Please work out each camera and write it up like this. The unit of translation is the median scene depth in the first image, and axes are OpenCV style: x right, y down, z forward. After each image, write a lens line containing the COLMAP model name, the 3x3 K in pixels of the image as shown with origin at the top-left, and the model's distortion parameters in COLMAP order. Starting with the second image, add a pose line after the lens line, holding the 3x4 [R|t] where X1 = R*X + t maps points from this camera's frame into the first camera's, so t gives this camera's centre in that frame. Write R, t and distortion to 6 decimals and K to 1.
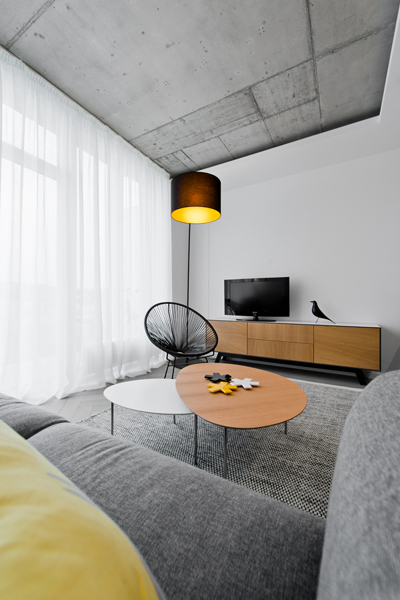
lens RADIAL K [[246.0, 0, 199.8], [0, 246.0, 303.7], [0, 0, 1]] dist [0.008201, -0.001882]
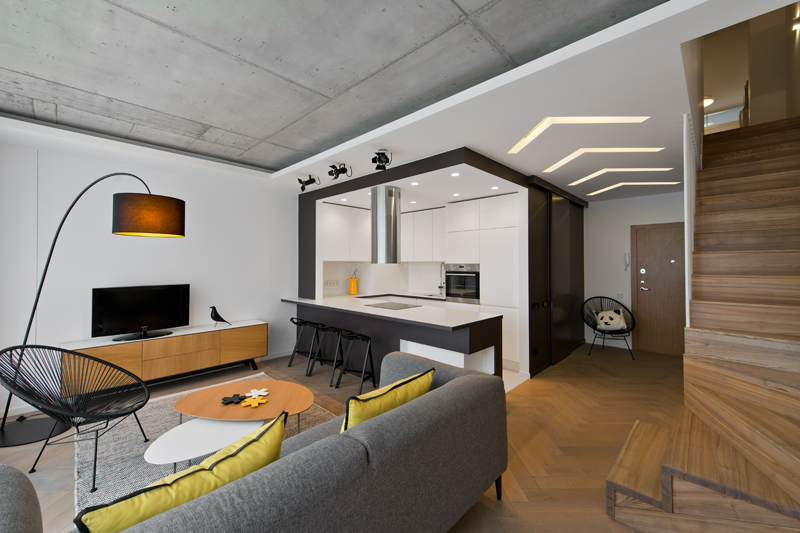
lens RADIAL K [[328.0, 0, 377.4], [0, 328.0, 260.9], [0, 0, 1]] dist [0.008201, -0.001882]
pose [[0.272293, -0.002716, 0.962210, -0.743427], [0.008534, 0.999964, 0.000408, -0.213996], [-0.962176, 0.008100, 0.272307, -0.064172]]
